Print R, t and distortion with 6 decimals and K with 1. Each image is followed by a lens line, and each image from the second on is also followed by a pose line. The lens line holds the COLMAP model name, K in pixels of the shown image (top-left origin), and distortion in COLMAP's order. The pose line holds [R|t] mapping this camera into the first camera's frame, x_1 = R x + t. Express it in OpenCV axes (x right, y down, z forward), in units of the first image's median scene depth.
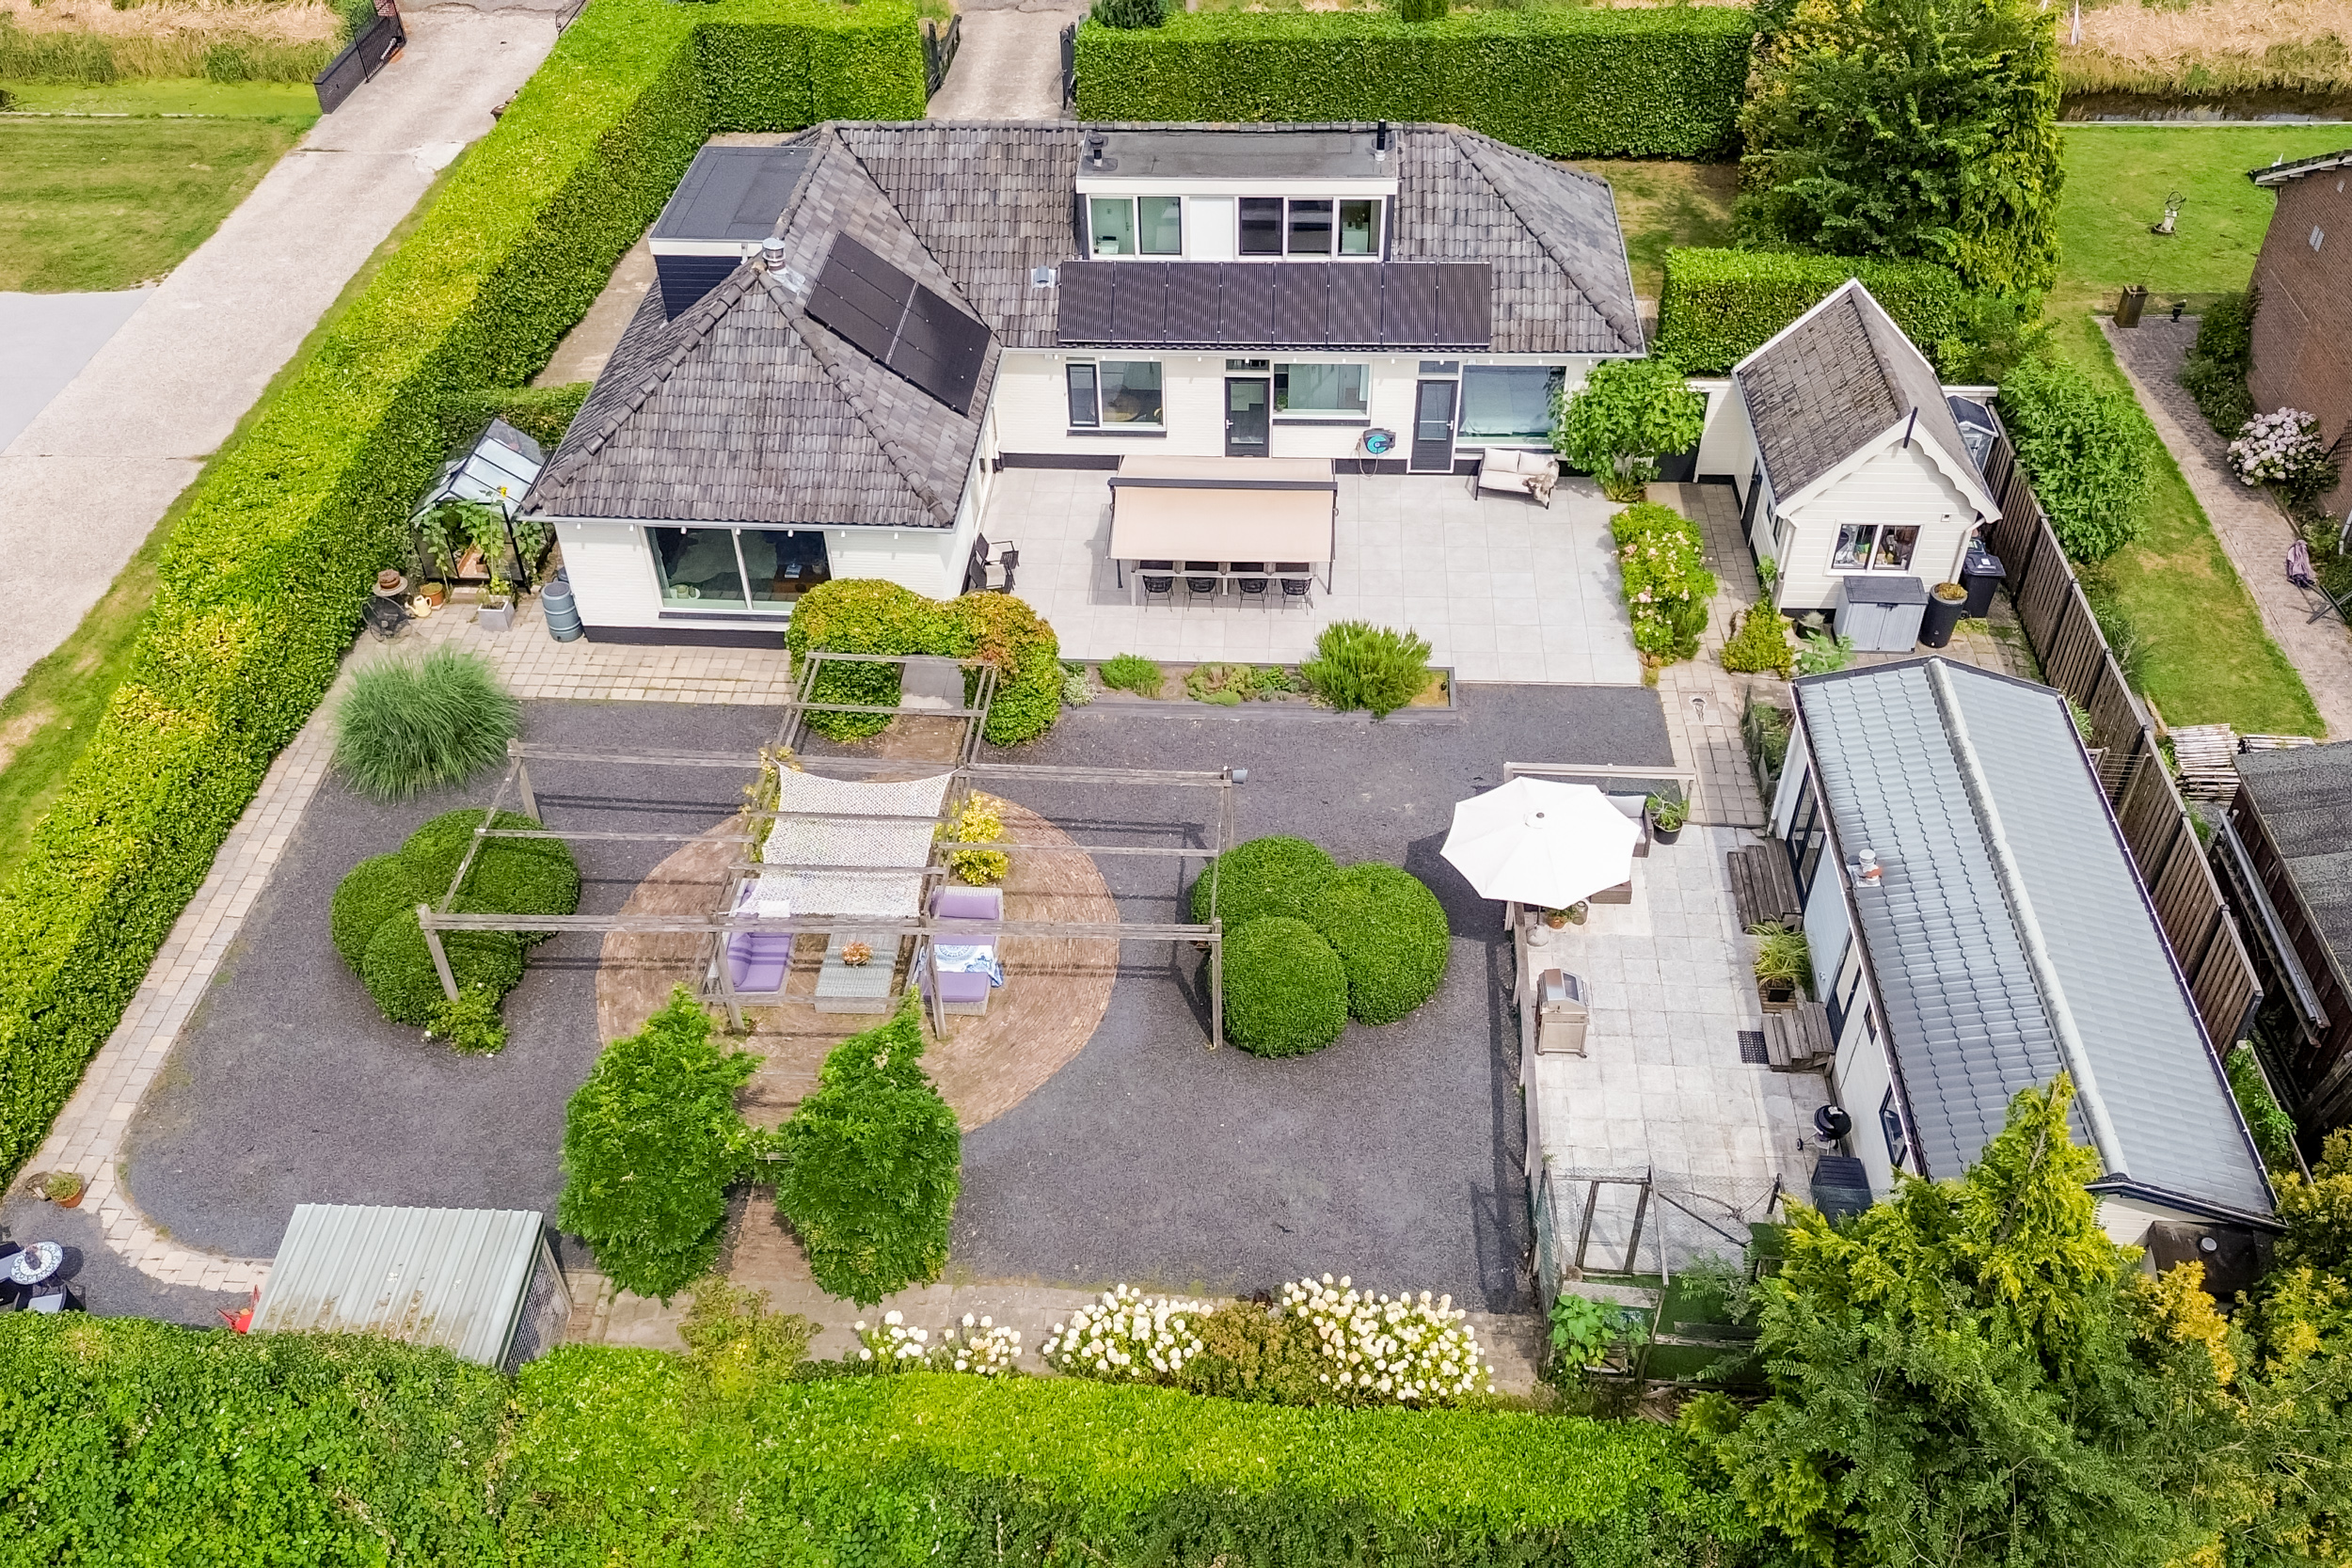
lens RADIAL K [[1971.2, 0, 1176.0], [0, 1971.2, 784.0], [0, 0, 1]] dist [0.090222, -0.094079]
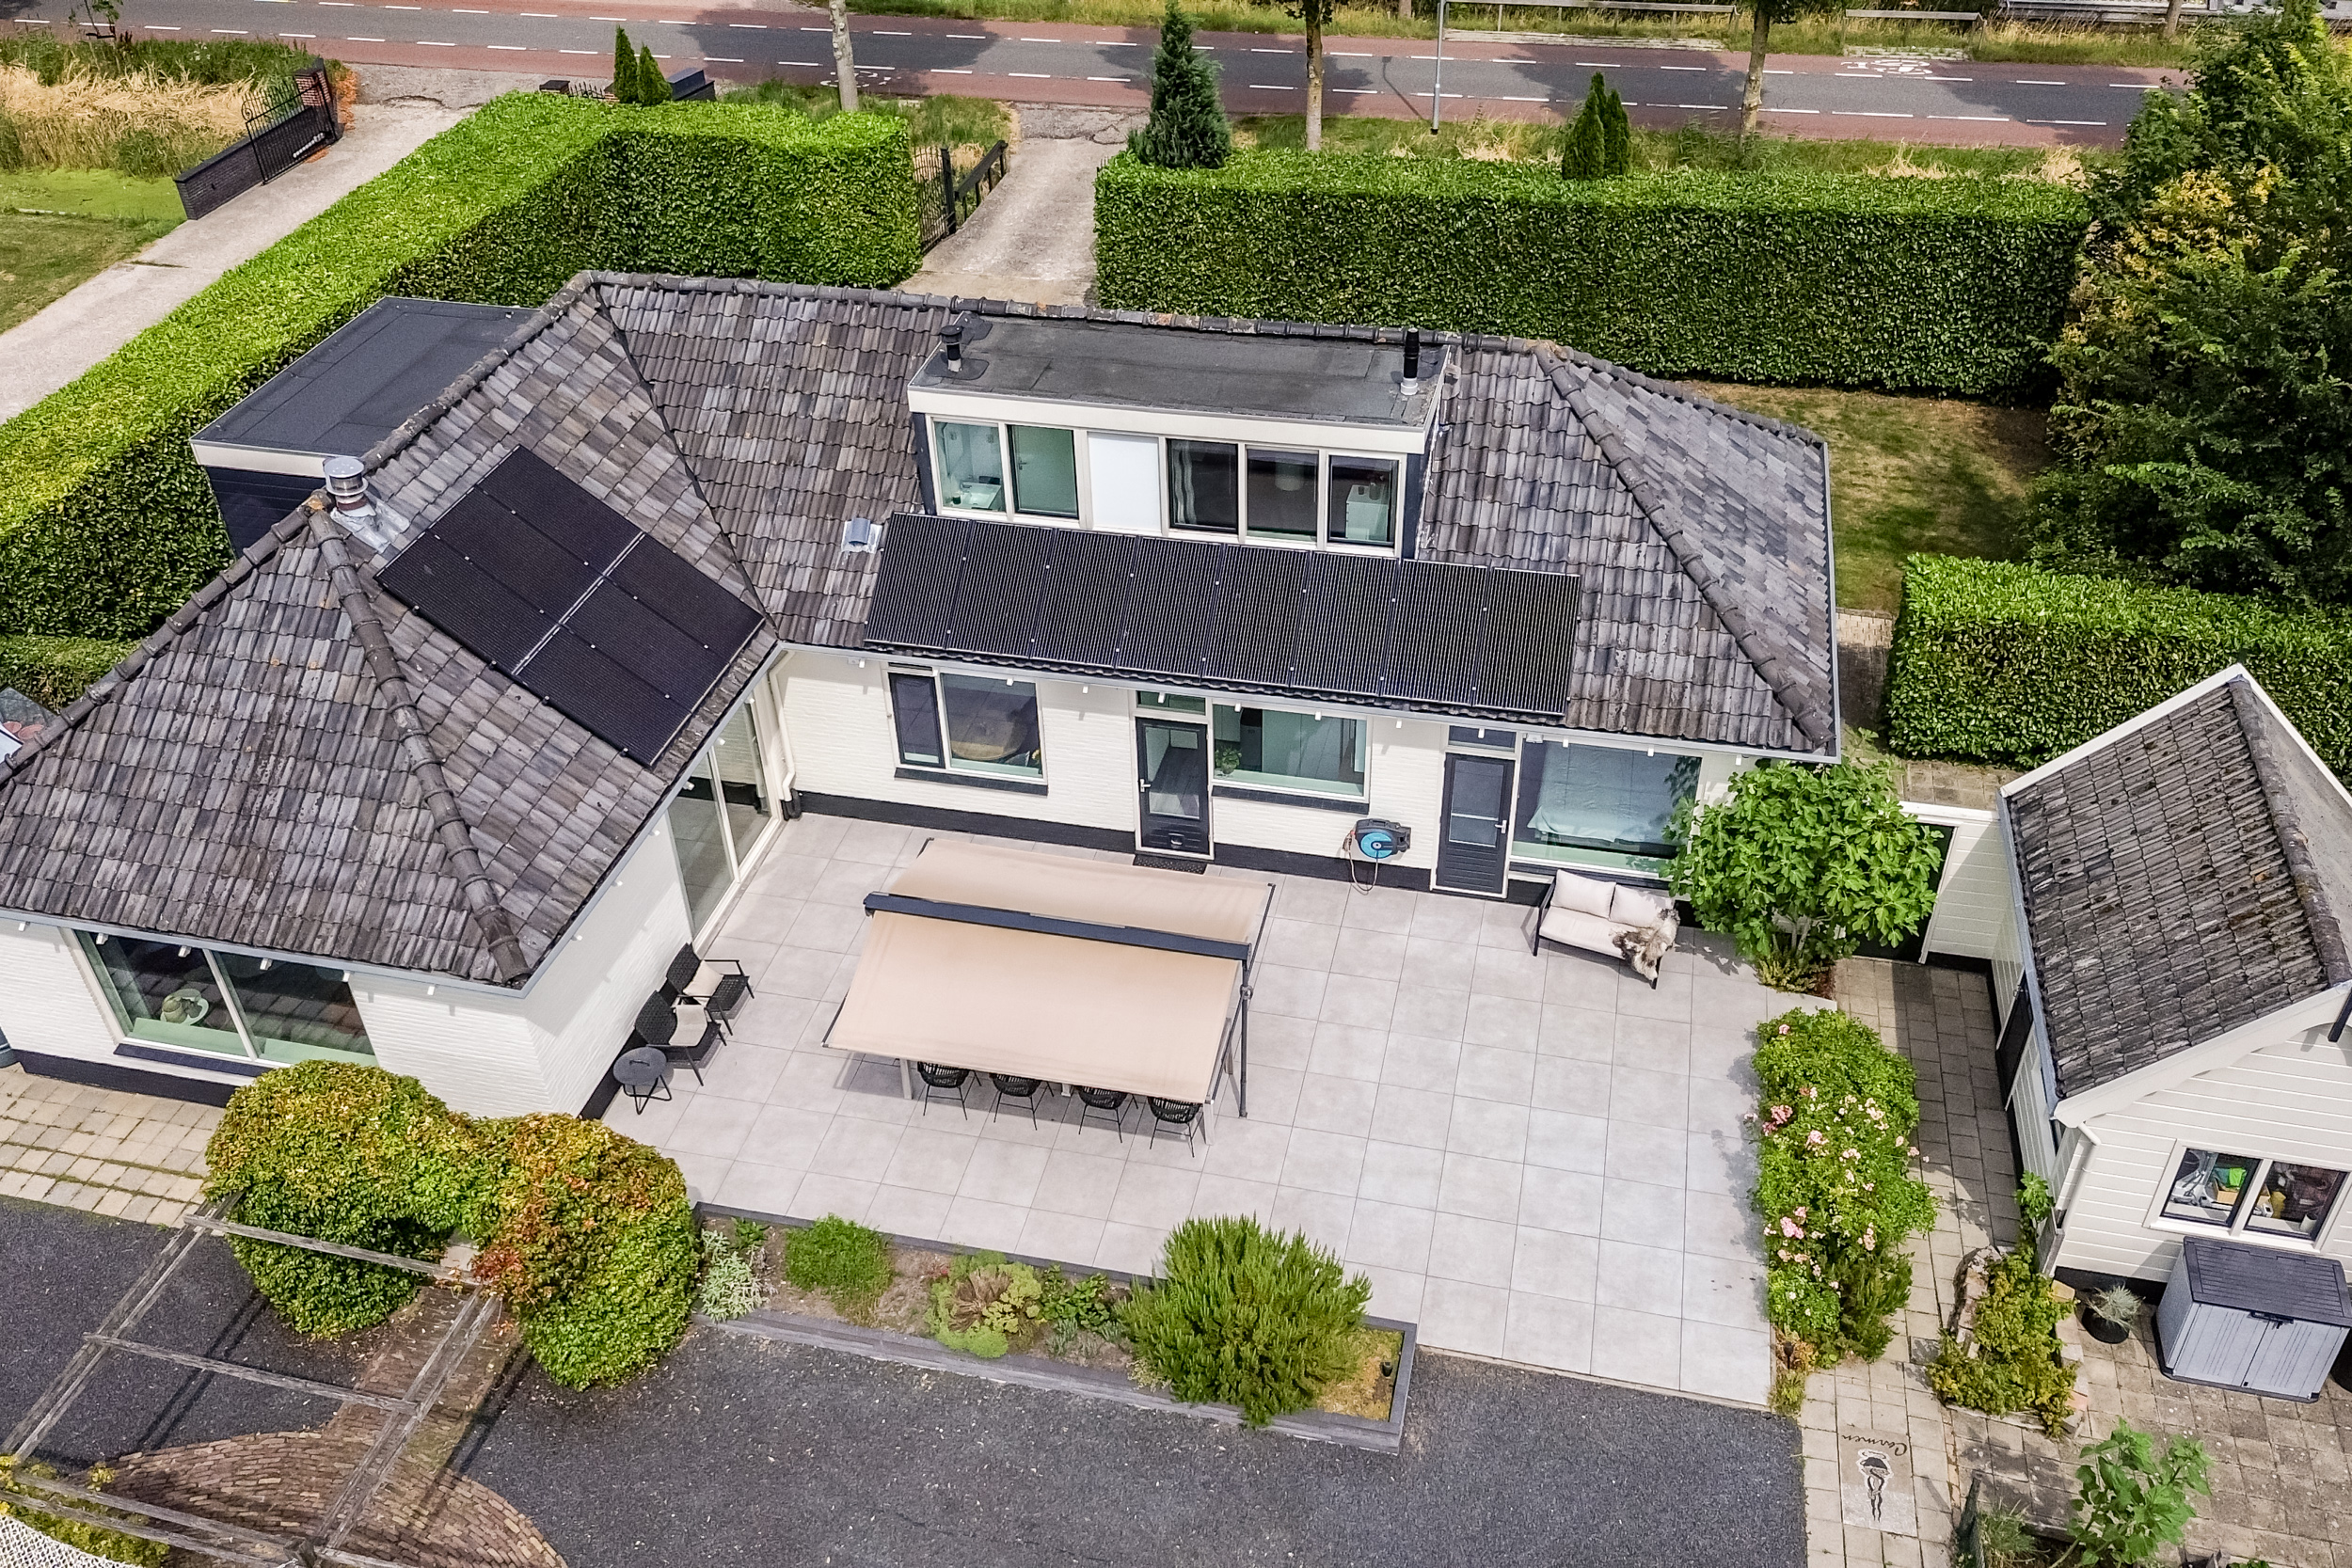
lens RADIAL K [[1971.2, 0, 1176.0], [0, 1971.2, 784.0], [0, 0, 1]] dist [0.090222, -0.094079]
pose [[0.986582, 0.095097, -0.132712, 0.121459], [-0.103665, 0.992849, -0.059203, -0.151042], [0.126133, 0.072166, 0.989385, 0.399927]]
